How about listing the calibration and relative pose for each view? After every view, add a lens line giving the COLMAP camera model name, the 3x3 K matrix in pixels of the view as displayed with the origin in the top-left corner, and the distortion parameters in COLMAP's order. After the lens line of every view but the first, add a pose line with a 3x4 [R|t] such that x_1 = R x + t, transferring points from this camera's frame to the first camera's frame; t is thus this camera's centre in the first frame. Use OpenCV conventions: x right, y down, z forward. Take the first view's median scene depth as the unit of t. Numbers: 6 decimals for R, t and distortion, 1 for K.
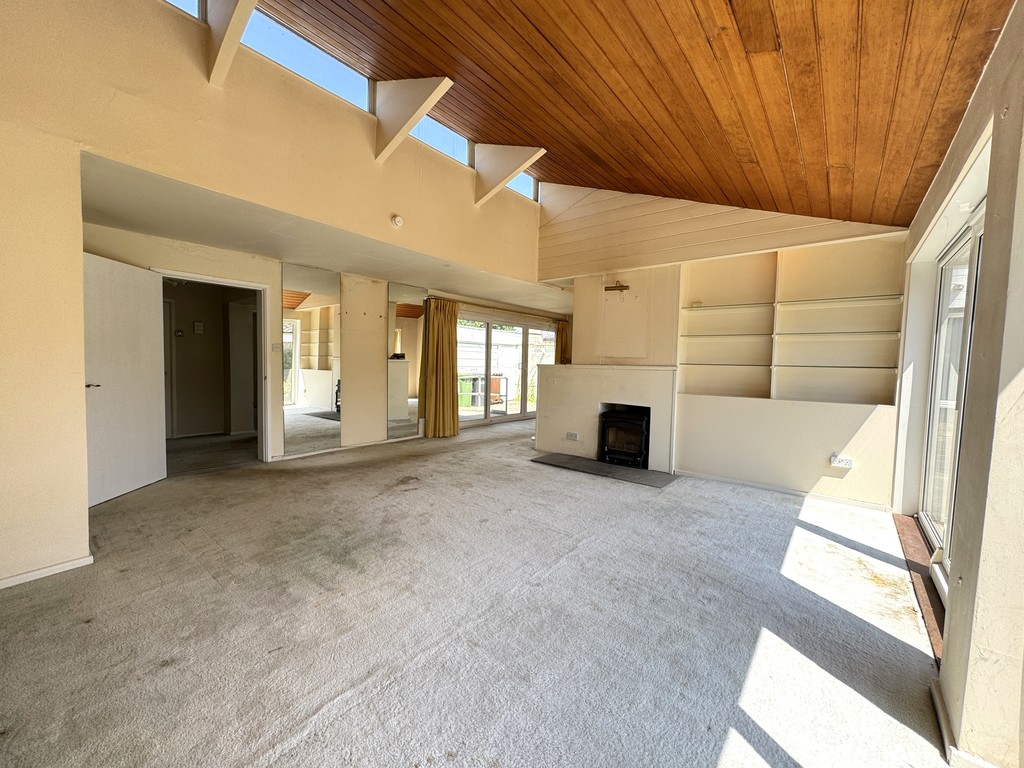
lens RADIAL K [[410.3, 0, 520.0], [0, 410.3, 387.0], [0, 0, 1]] dist [-0.007924, 0.000083]
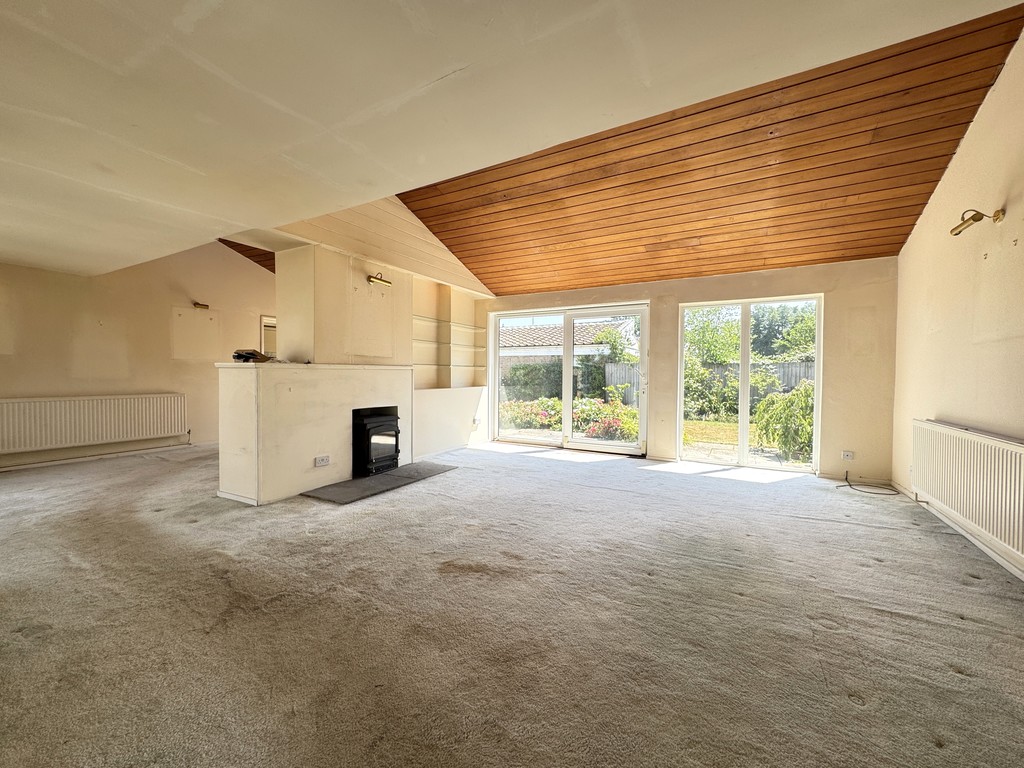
lens RADIAL K [[410.3, 0, 507.5], [0, 410.3, 383.2], [0, 0, 1]] dist [-0.007924, 0.000083]
pose [[-0.150001, -0.045353, 0.987645, -0.760759], [0.050677, 0.997282, 0.053492, -0.050315], [-0.987386, 0.058075, -0.147295, 0.913398]]
